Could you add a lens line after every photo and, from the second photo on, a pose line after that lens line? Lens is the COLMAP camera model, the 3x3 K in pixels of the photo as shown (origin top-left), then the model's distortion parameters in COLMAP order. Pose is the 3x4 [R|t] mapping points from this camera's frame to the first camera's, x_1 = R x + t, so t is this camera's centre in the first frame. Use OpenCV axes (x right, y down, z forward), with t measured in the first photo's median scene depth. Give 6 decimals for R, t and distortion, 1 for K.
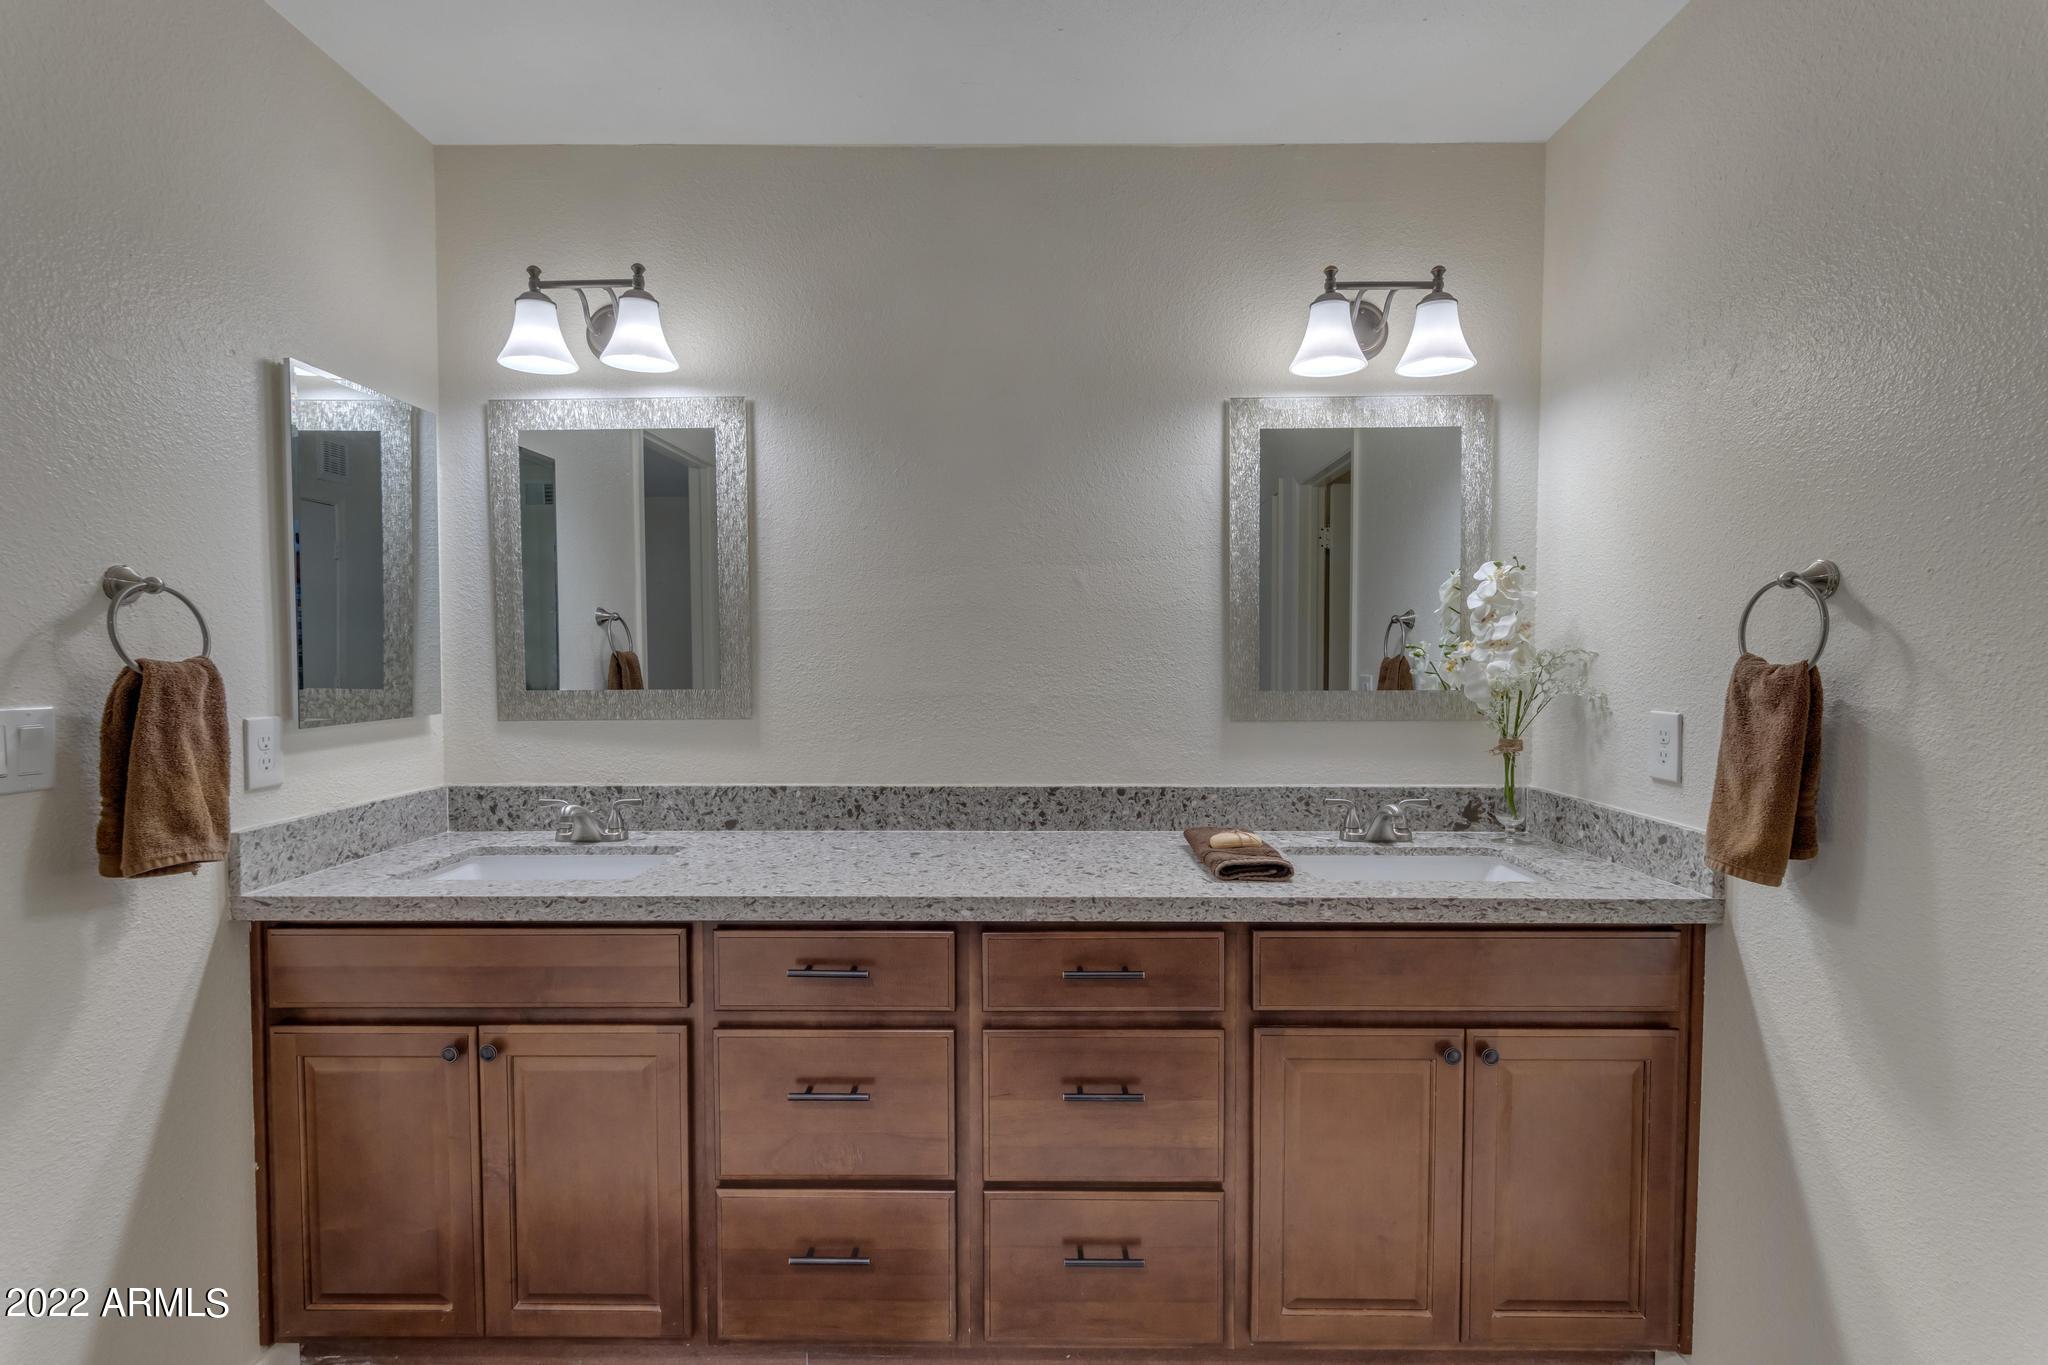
lens RADIAL K [[942.8, 0, 1024.0], [0, 942.8, 682.5], [0, 0, 1]] dist [0.001566, 0.000854]
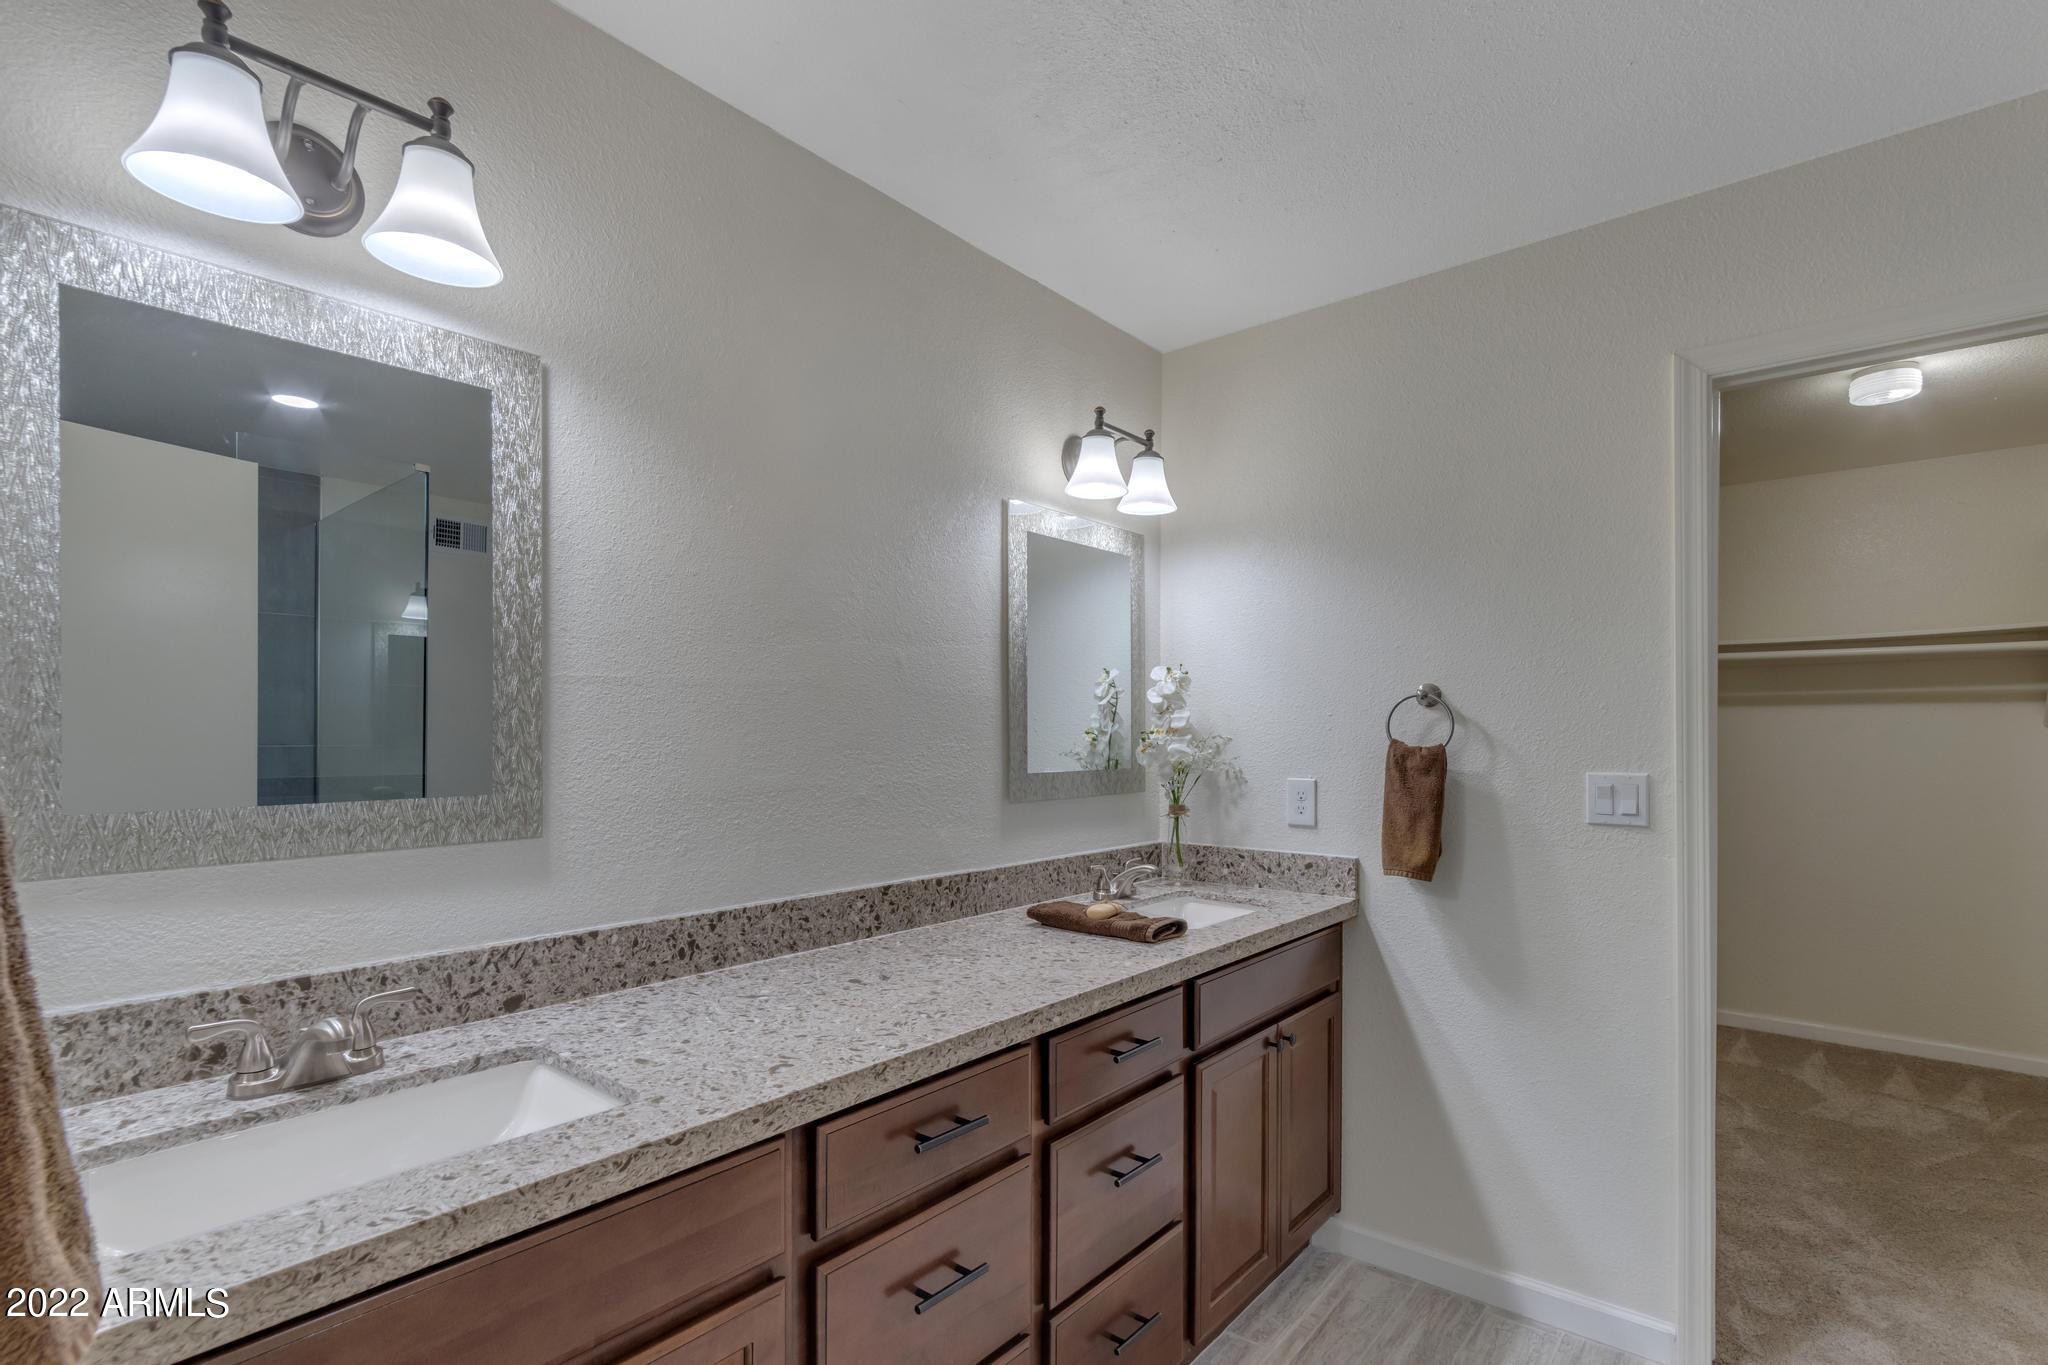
lens RADIAL K [[961.8, 0, 1024.8], [0, 961.8, 727.6], [0, 0, 1]] dist [0.003326, -0.000353]
pose [[0.634183, 0.008104, 0.773141, -0.601851], [0.020790, 0.999405, -0.027529, -0.012970], [-0.772903, 0.033532, 0.633637, 0.305024]]
